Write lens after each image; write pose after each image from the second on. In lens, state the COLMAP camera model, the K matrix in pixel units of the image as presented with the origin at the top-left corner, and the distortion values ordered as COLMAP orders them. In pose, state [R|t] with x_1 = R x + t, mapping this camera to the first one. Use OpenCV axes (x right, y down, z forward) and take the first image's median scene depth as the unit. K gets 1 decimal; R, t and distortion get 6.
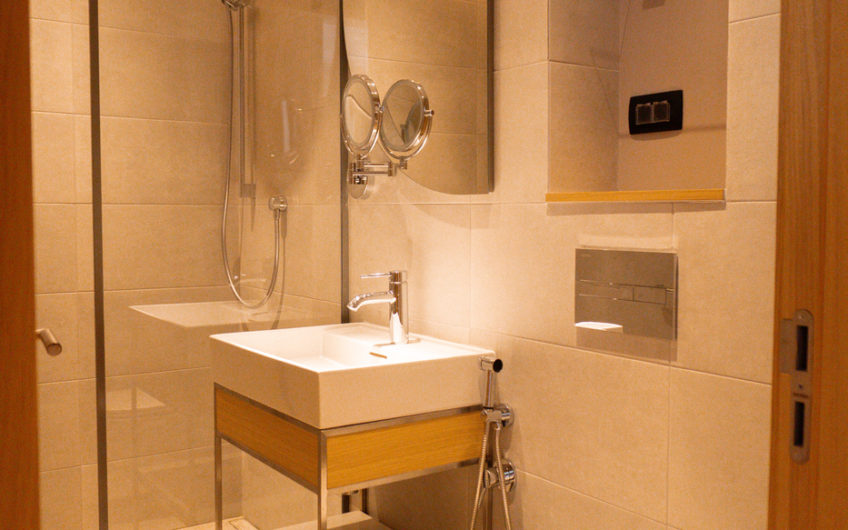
lens RADIAL K [[896.0, 0, 422.6], [0, 896.0, 265.9], [0, 0, 1]] dist [-0.007752, 0.000000]
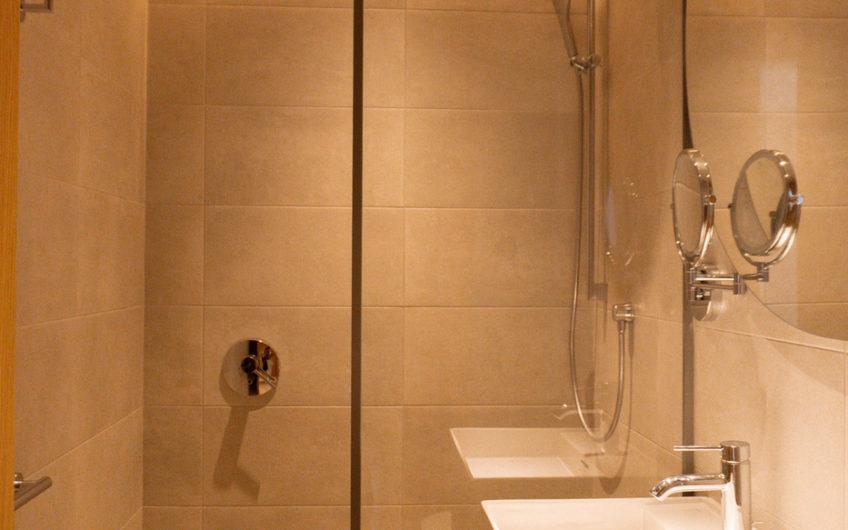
lens RADIAL K [[896.0, 0, 424.1], [0, 896.0, 261.8], [0, 0, 1]] dist [-0.007752, 0.000000]
pose [[0.864851, -0.005700, -0.501995, 0.094771], [-0.028244, 0.997799, -0.059989, -0.073059], [0.501233, 0.066060, 0.862787, 0.279273]]
